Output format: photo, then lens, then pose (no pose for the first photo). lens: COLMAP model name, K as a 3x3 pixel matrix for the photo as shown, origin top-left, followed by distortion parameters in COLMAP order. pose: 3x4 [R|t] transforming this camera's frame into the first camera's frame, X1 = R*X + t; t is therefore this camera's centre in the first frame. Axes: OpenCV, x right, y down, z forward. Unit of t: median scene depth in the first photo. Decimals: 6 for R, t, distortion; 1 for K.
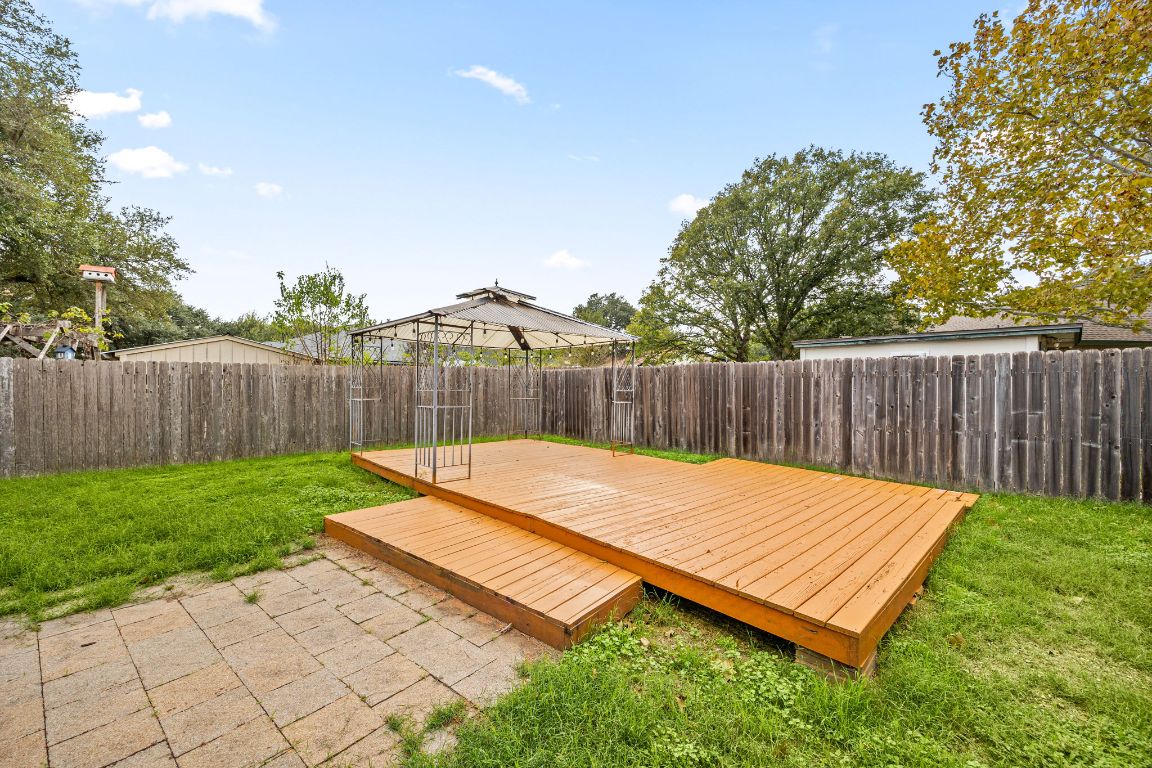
lens RADIAL K [[437.1, 0, 576.0], [0, 437.1, 384.0], [0, 0, 1]] dist [0.012585, 0.000043]
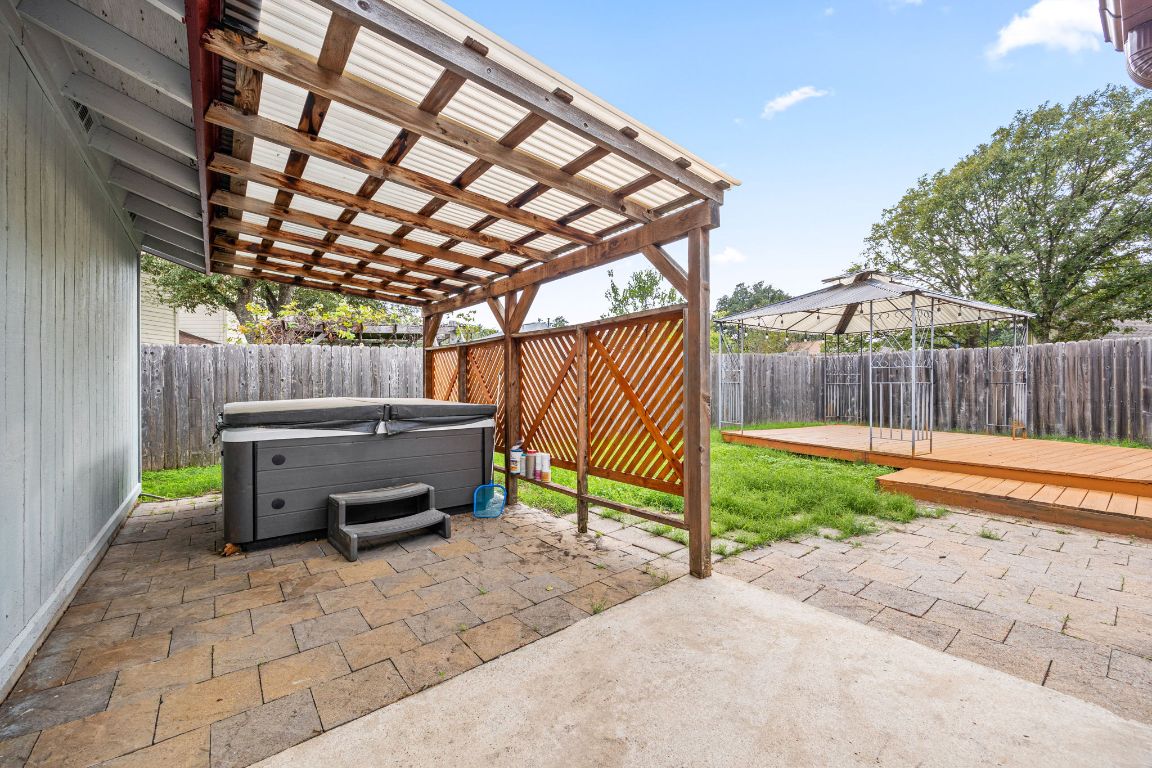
lens RADIAL K [[446.6, 0, 576.0], [0, 446.6, 384.0], [0, 0, 1]] dist [0.013775, 0.000101]
pose [[0.977808, -0.008868, -0.209316, -0.432996], [0.009782, 0.999947, 0.003331, 0.022106], [0.209276, -0.005305, 0.977842, -0.102842]]
